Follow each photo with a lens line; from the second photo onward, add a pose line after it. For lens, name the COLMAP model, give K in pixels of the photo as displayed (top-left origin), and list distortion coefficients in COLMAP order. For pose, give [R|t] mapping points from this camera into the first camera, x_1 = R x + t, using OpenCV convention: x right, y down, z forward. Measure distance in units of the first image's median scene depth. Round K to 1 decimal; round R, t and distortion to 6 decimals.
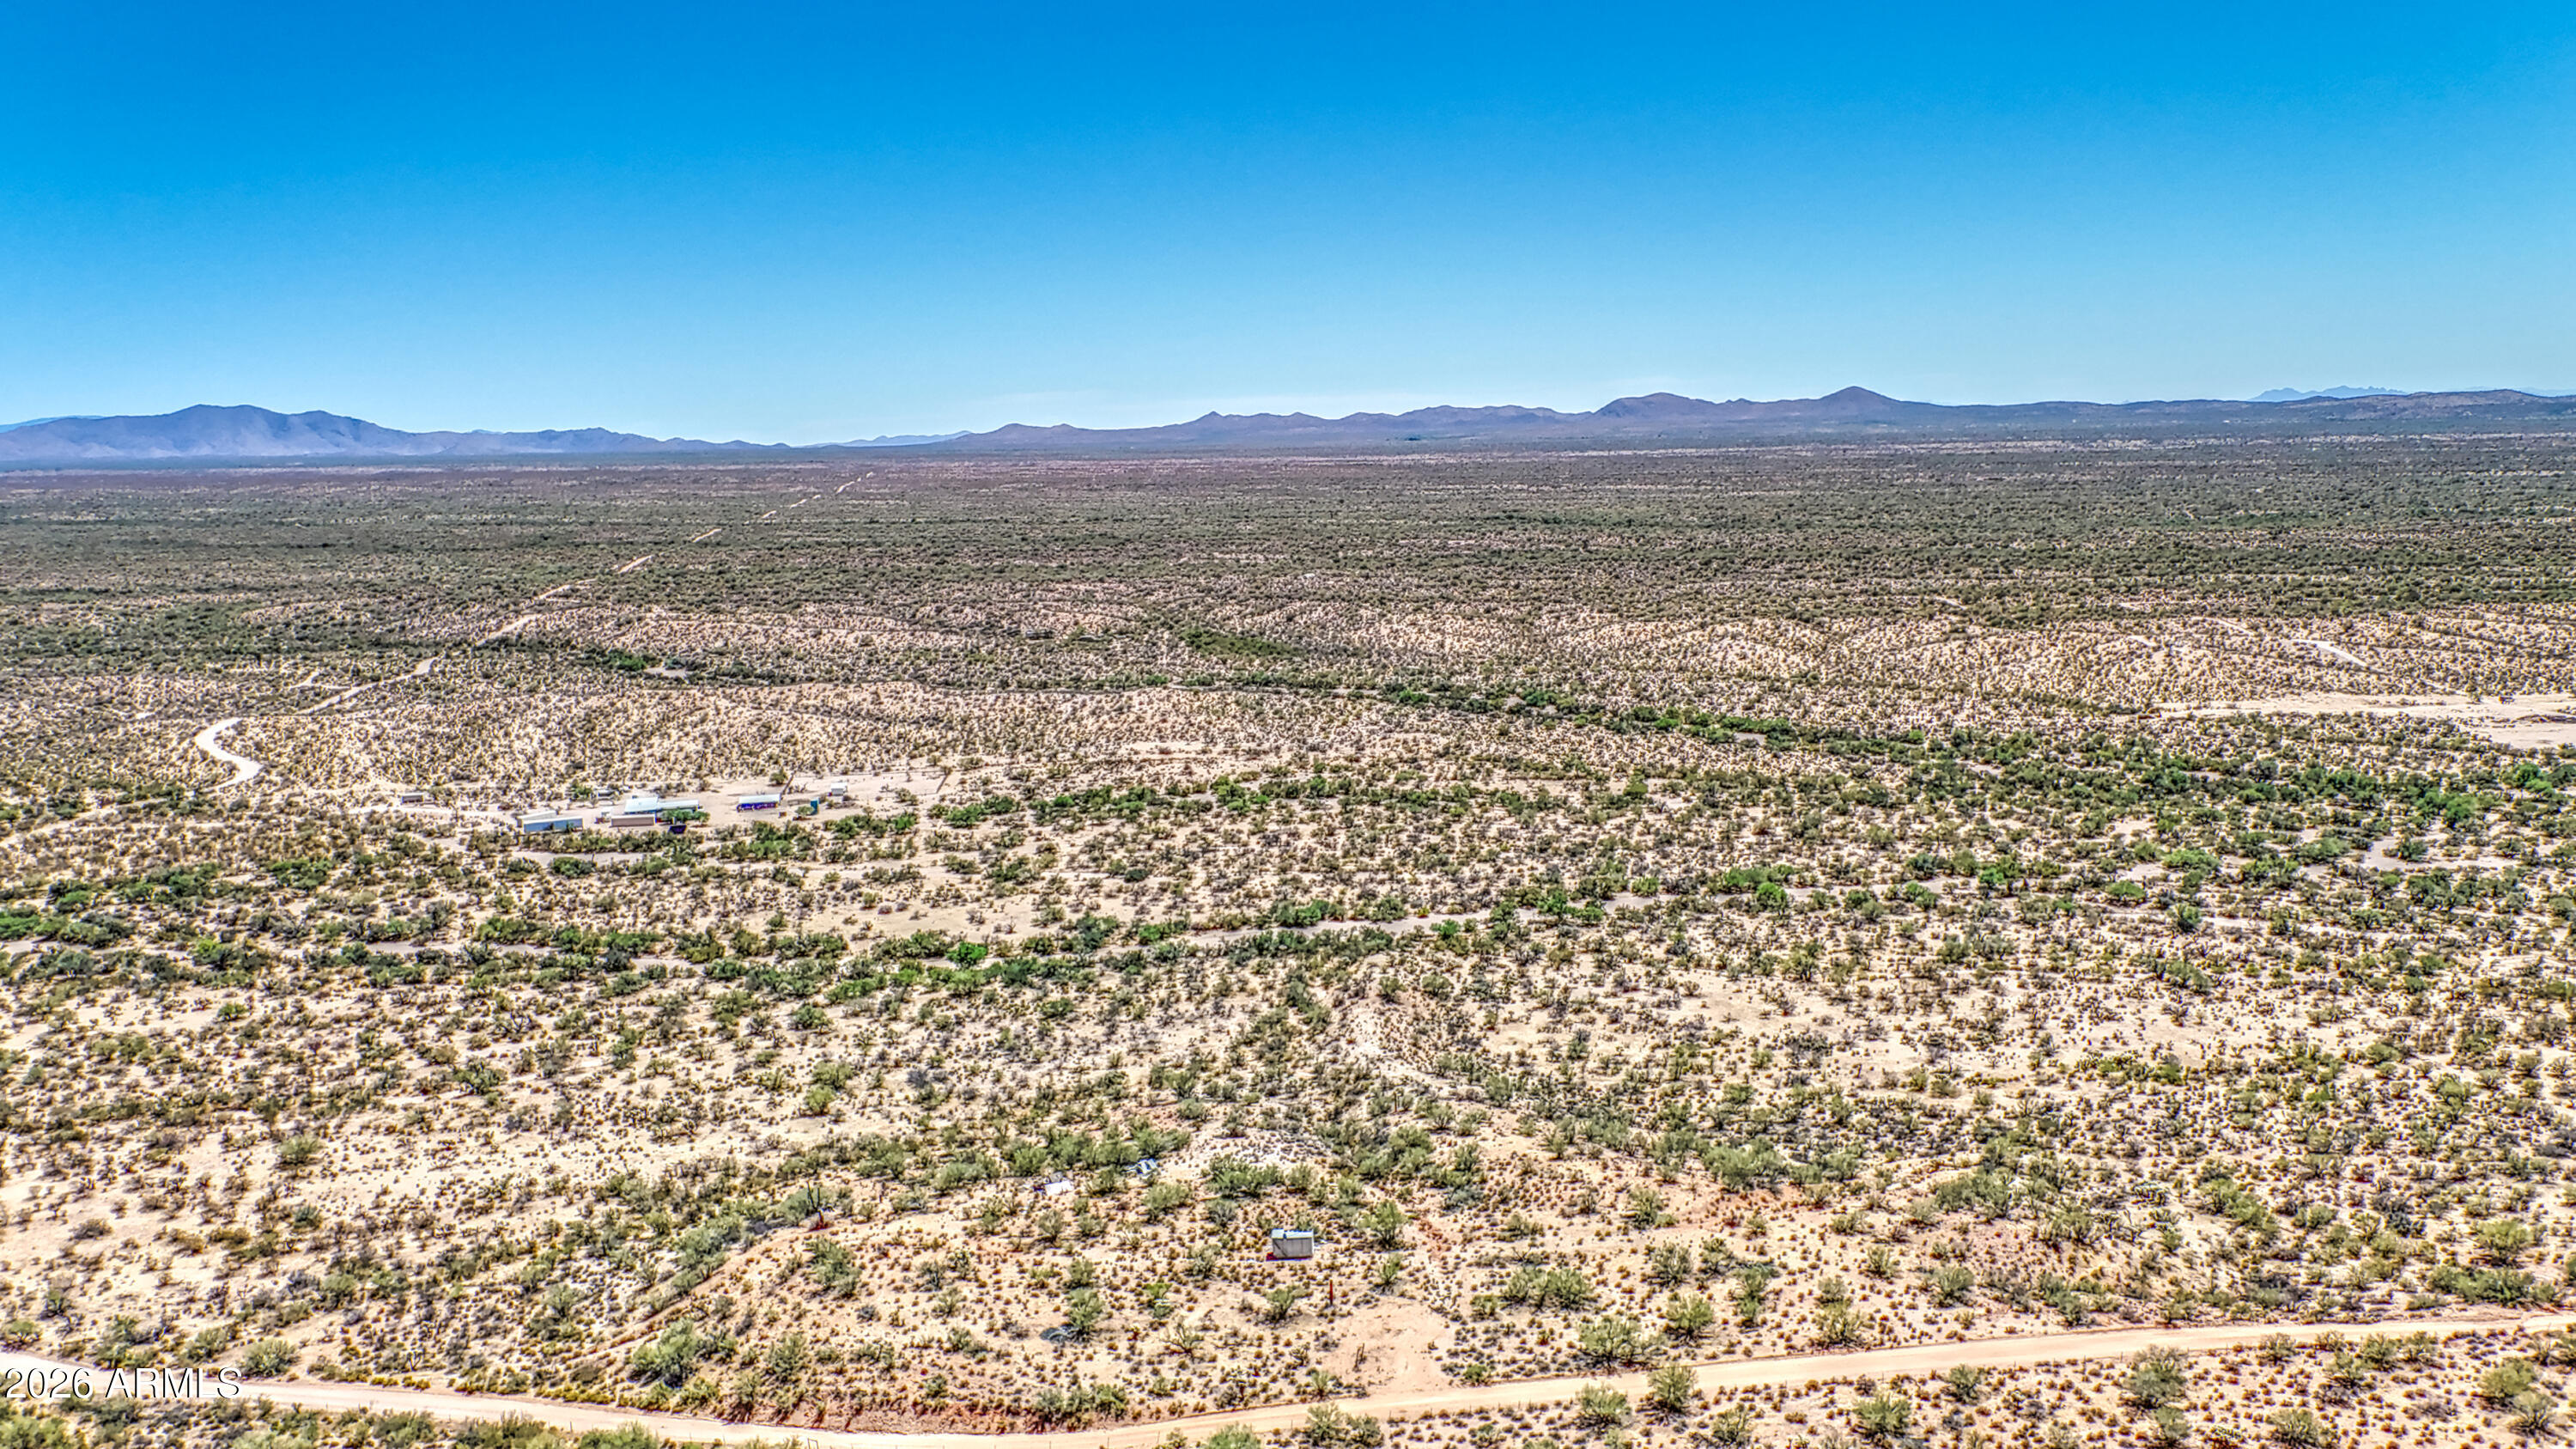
lens RADIAL K [[2053.8, 0, 1275.2], [0, 2053.8, 720.9], [0, 0, 1]] dist [0.065164, -0.047580]
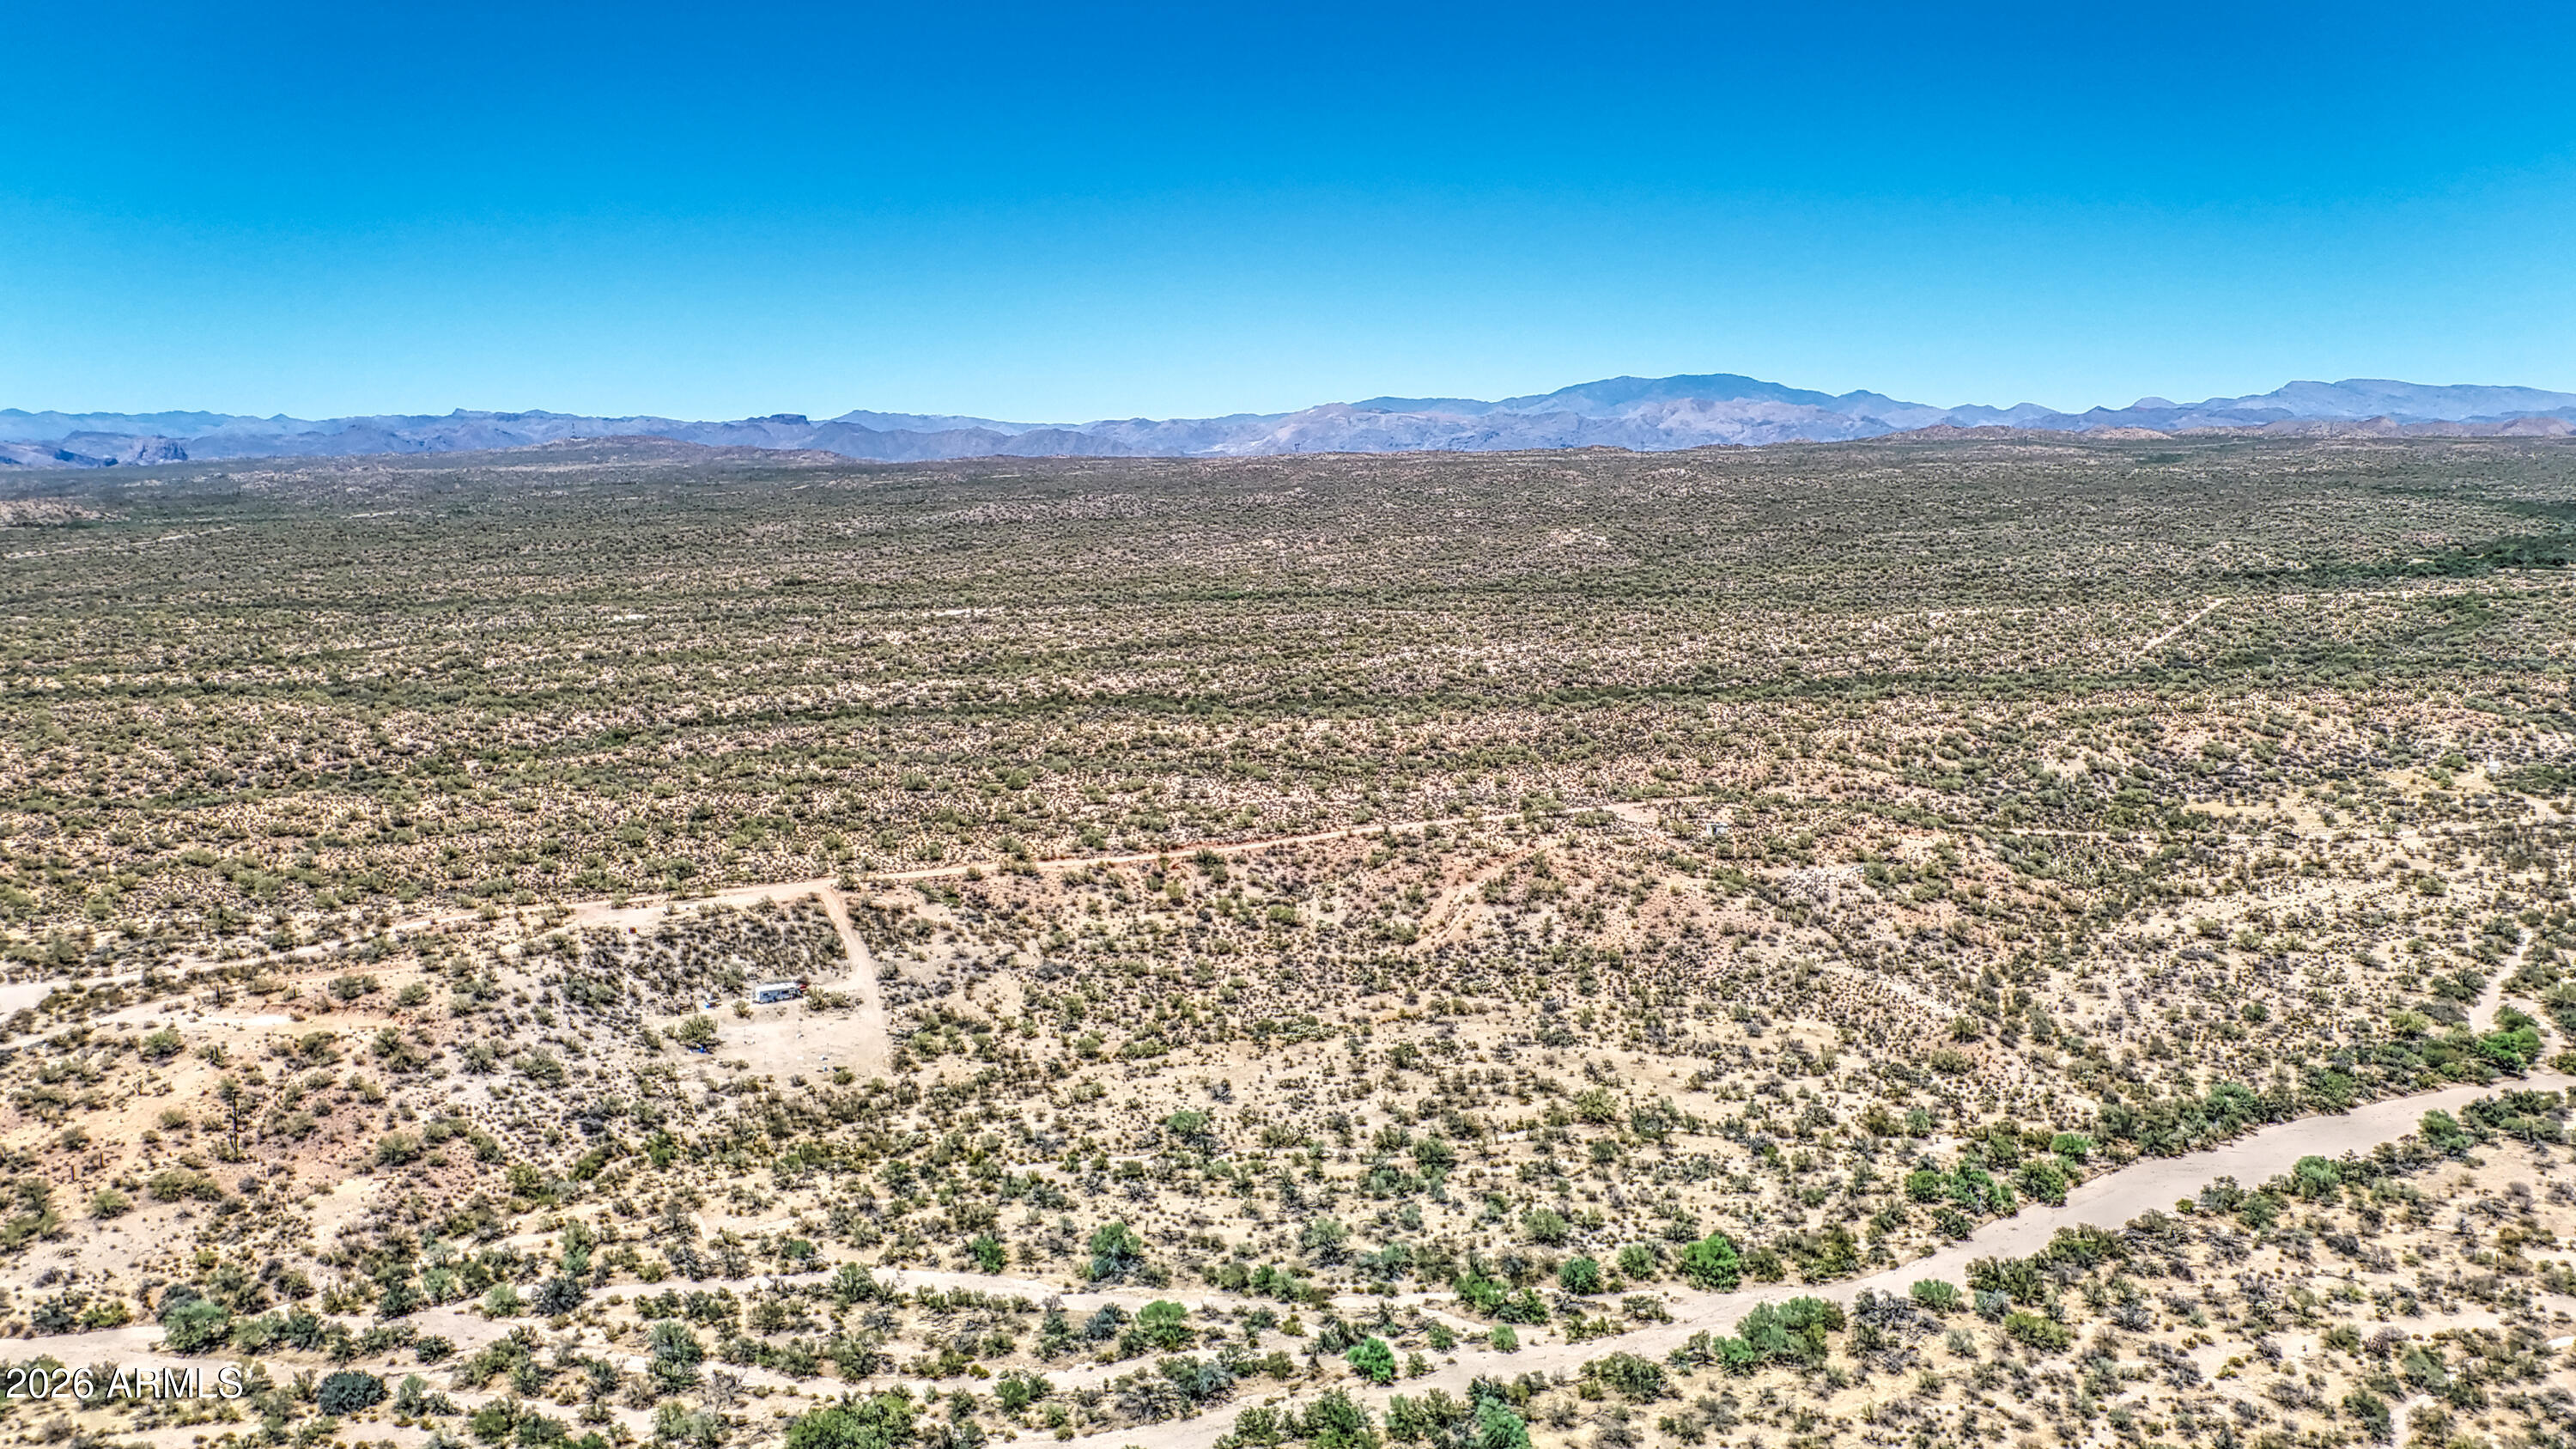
lens RADIAL K [[1930.9, 0, 1289.9], [0, 1930.9, 765.0], [0, 0, 1]] dist [0.086492, -0.091446]
pose [[-0.969539, 0.080370, -0.231375, 0.586941], [0.004753, 0.950629, 0.310294, -0.288666], [0.244890, 0.299743, -0.922054, 1.762933]]
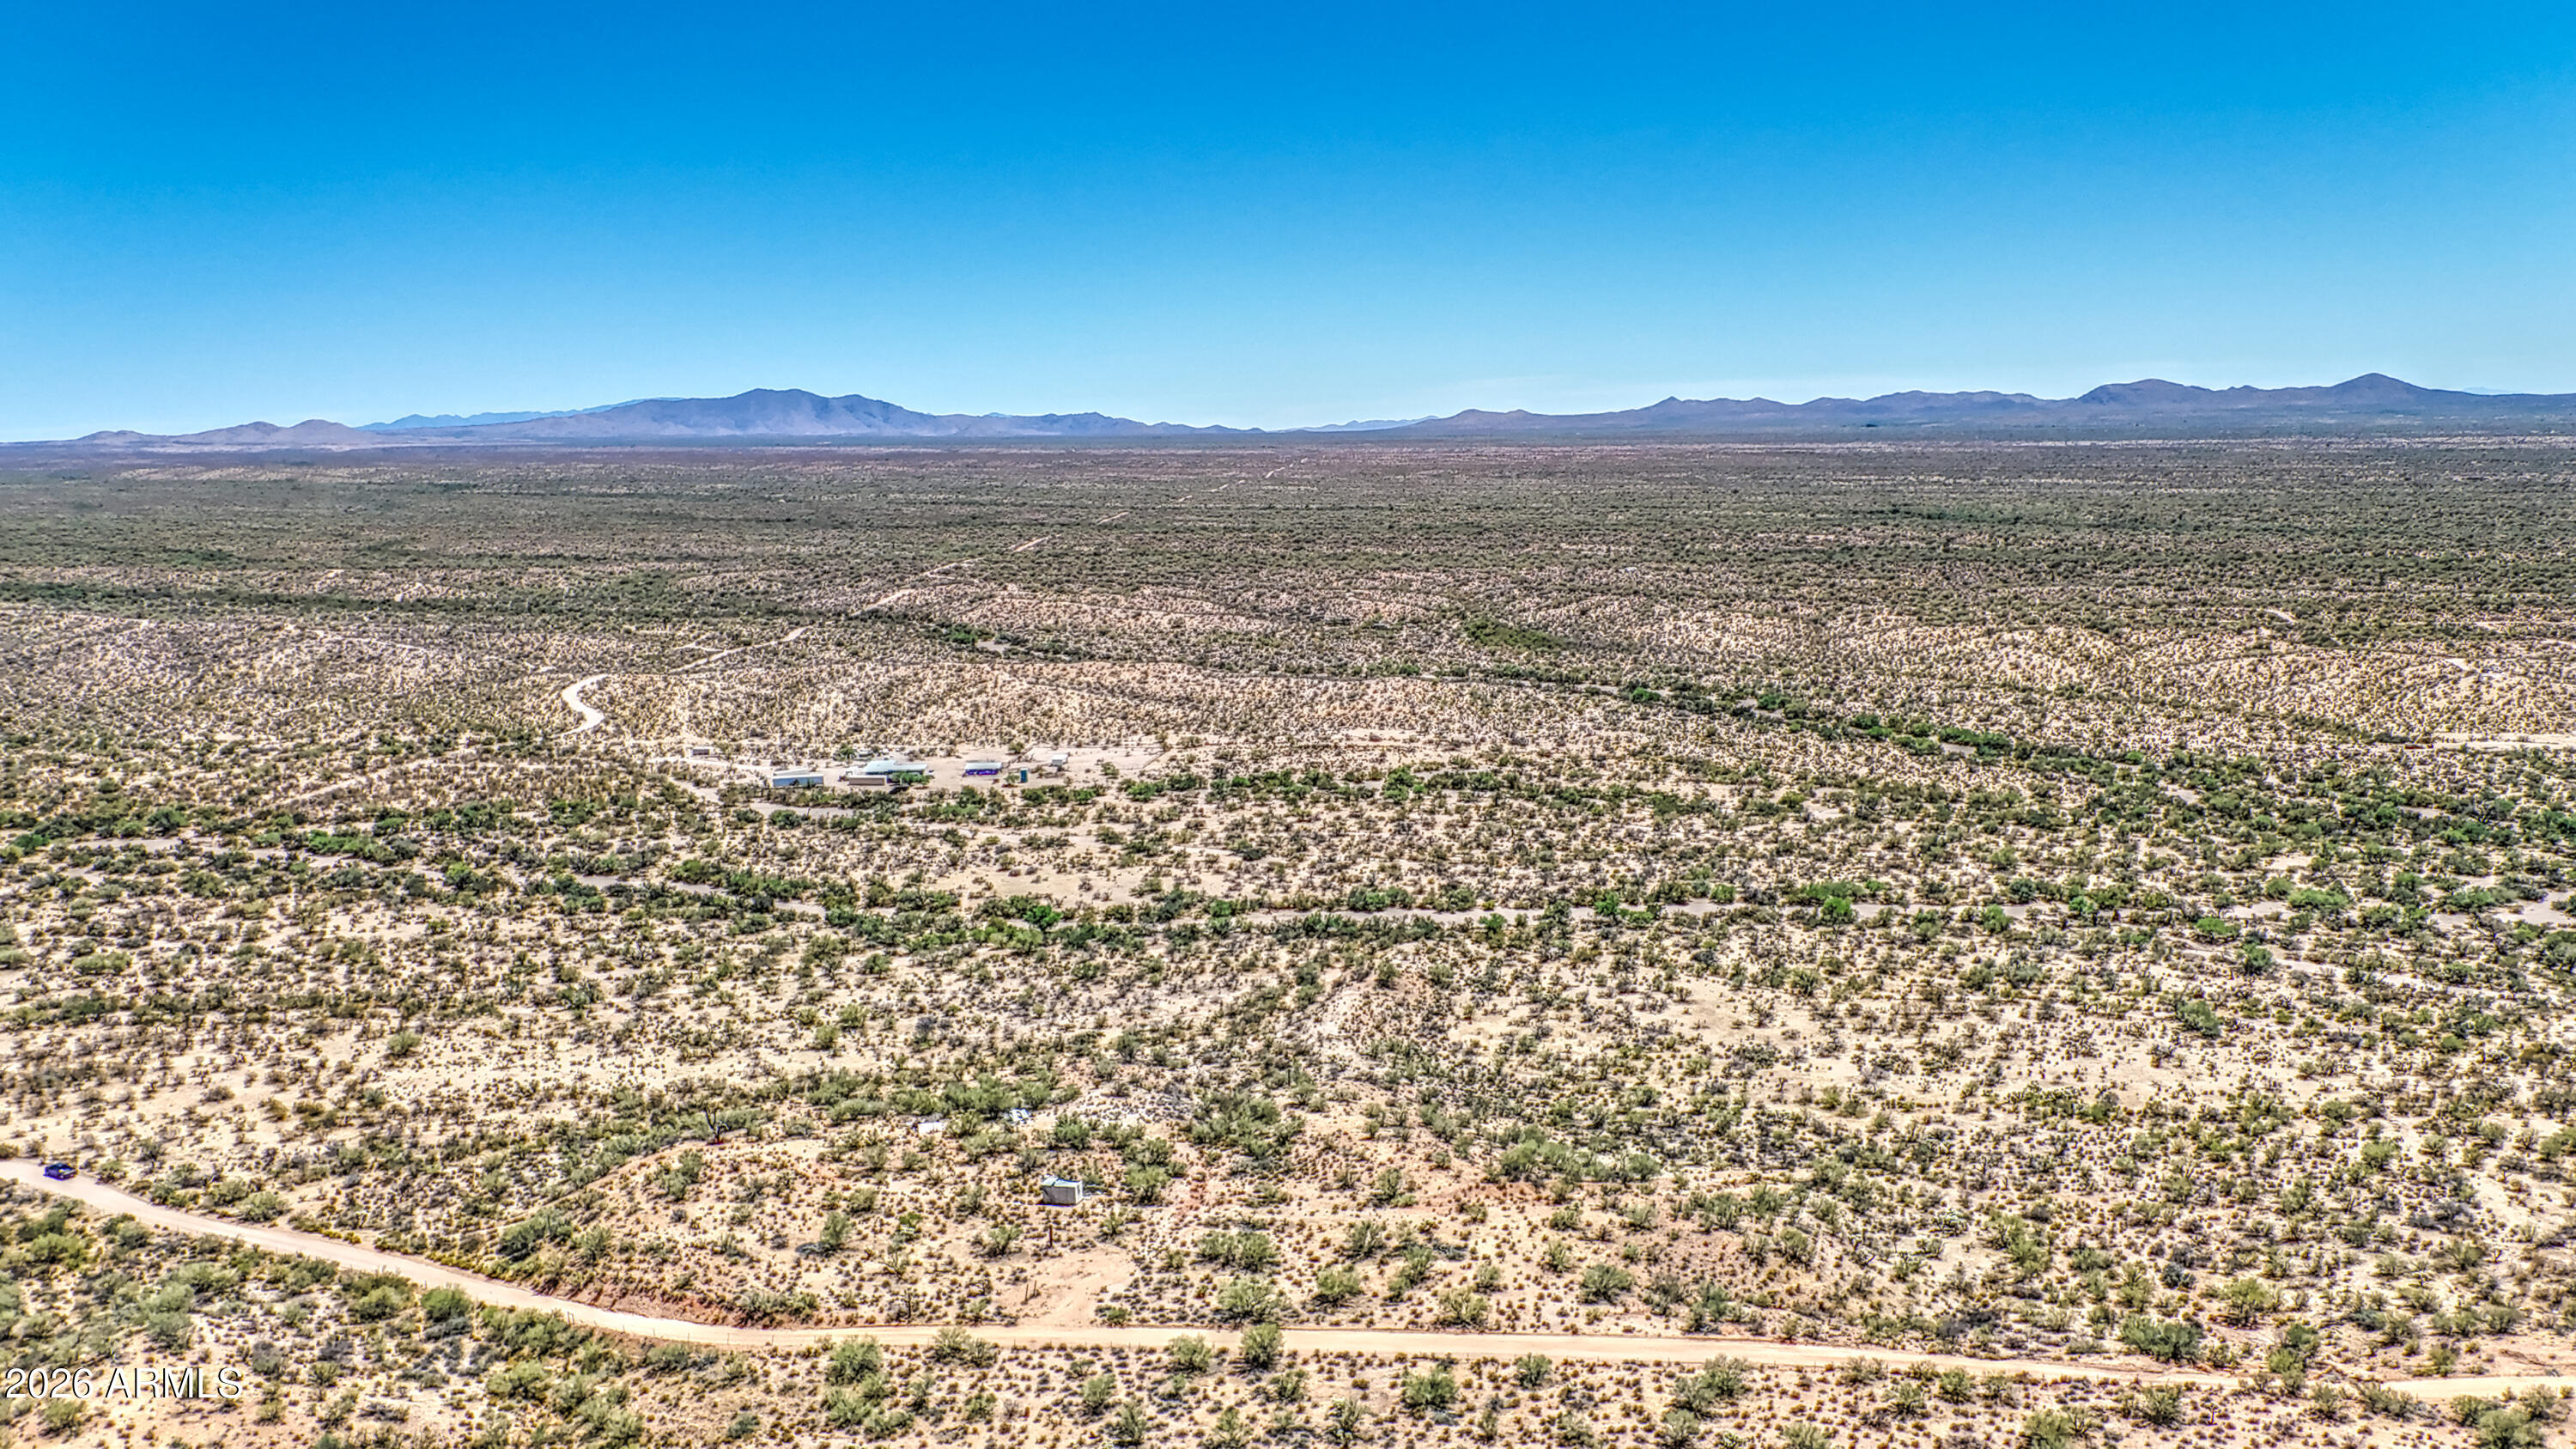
lens RADIAL K [[2002.8, 0, 1276.4], [0, 2002.8, 721.0], [0, 0, 1]] dist [0.067532, -0.052996]
pose [[0.974829, 0.041212, -0.219112, 0.222918], [-0.038824, 0.999131, 0.015195, -0.014254], [0.219547, -0.006305, 0.975581, -0.023317]]
